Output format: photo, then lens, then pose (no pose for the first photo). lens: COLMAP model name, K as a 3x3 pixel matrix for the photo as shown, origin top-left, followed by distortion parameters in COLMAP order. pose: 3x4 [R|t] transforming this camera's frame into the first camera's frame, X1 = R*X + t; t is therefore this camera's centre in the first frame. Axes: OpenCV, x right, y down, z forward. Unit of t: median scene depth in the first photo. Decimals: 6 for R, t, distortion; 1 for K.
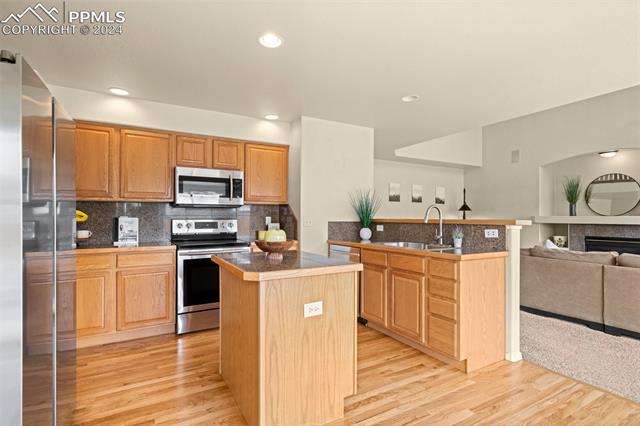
lens RADIAL K [[311.0, 0, 319.4], [0, 311.0, 213.8], [0, 0, 1]] dist [-0.007381, -0.000240]
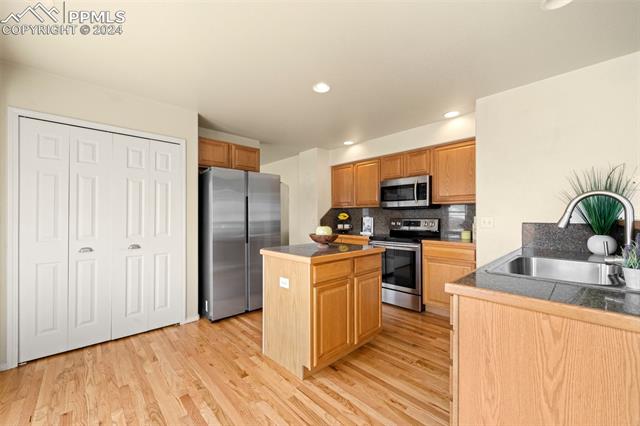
lens RADIAL K [[253.3, 0, 319.6], [0, 253.3, 215.3], [0, 0, 1]] dist [-0.011784, -0.001084]
pose [[0.245822, -0.006736, -0.969292, 0.579759], [0.010967, 0.999931, -0.004168, 0.004637], [0.969253, -0.009605, 0.245879, 0.450525]]
